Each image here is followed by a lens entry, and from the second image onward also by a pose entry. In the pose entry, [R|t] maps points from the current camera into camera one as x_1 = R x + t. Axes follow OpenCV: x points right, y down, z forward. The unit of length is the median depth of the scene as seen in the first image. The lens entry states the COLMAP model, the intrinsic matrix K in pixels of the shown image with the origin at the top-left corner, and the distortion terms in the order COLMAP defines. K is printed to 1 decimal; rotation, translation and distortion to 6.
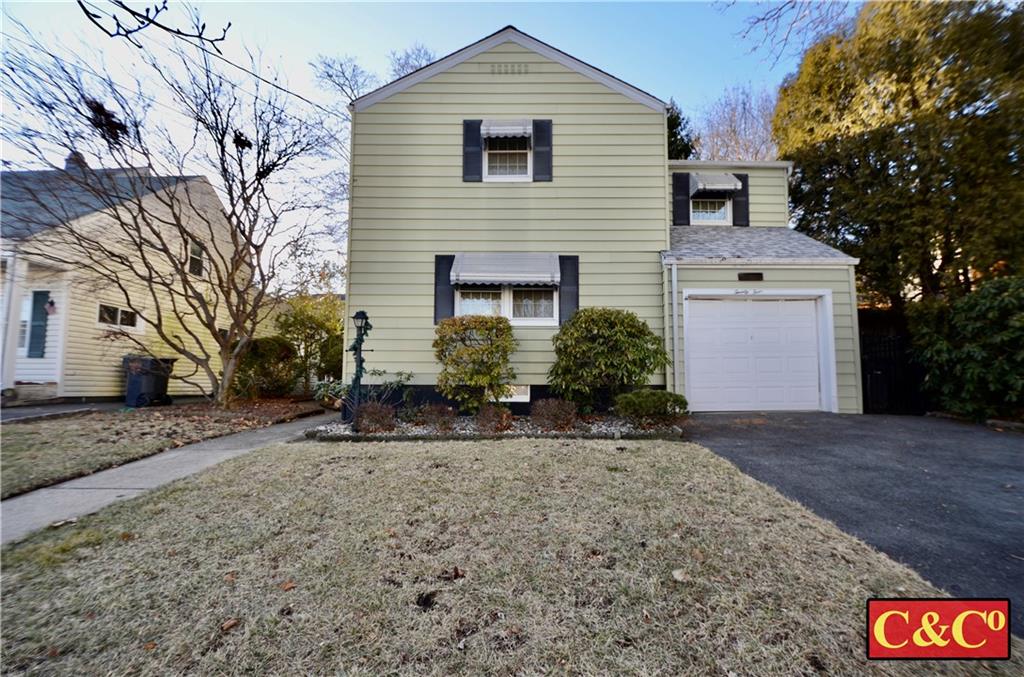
lens RADIAL K [[444.5, 0, 520.0], [0, 444.5, 353.1], [0, 0, 1]] dist [0.003623, -0.019029]
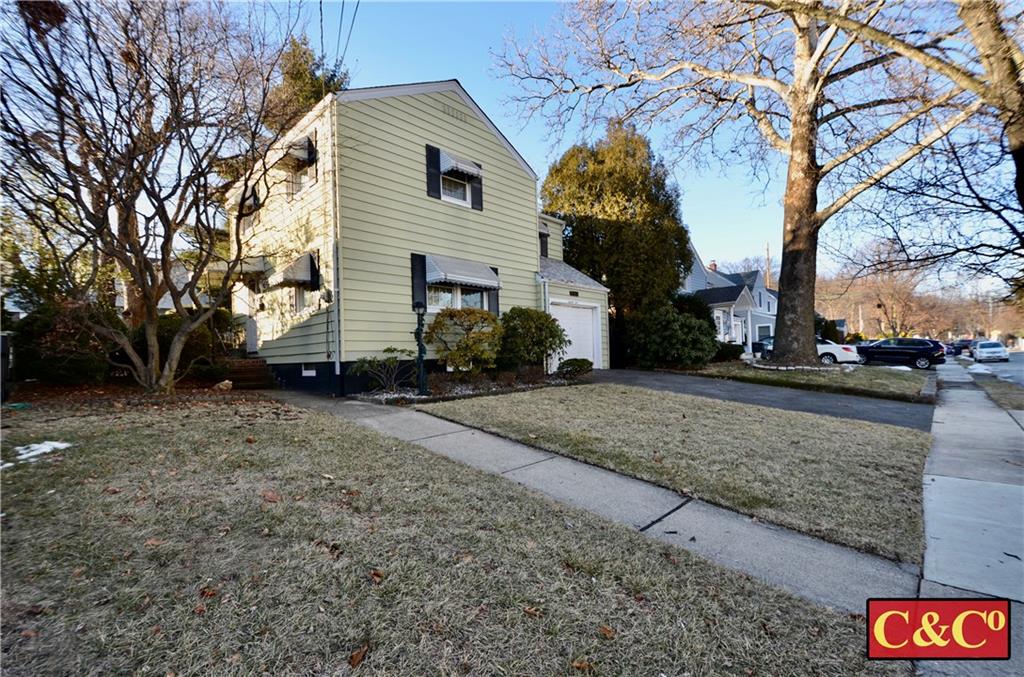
lens RADIAL K [[444.5, 0, 520.0], [0, 444.5, 353.1], [0, 0, 1]] dist [0.003623, -0.019029]
pose [[0.686460, -0.014829, 0.727016, -0.873460], [-0.025948, 0.998656, 0.044870, -0.010845], [-0.726704, -0.049666, 0.685153, -0.056746]]
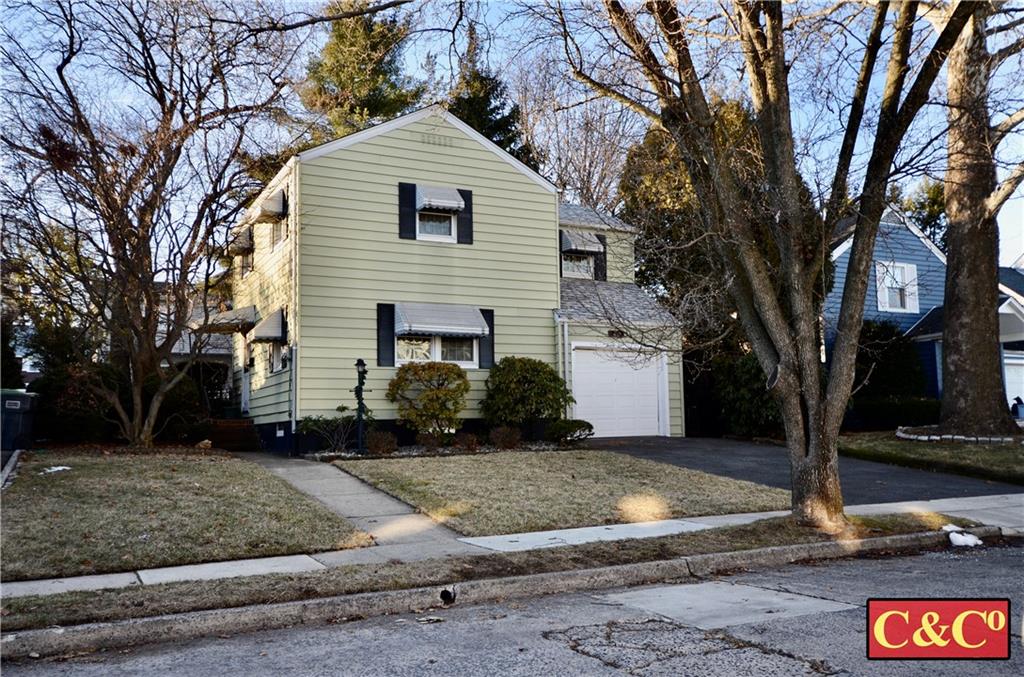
lens RADIAL K [[870.7, 0, 512.0], [0, 870.7, 338.5], [0, 0, 1]] dist [0.005564, 0.004319]
pose [[0.890833, 0.029860, 0.453349, -0.879903], [-0.014426, 0.999194, -0.037465, -0.055668], [-0.454103, 0.026835, 0.890545, -1.098327]]
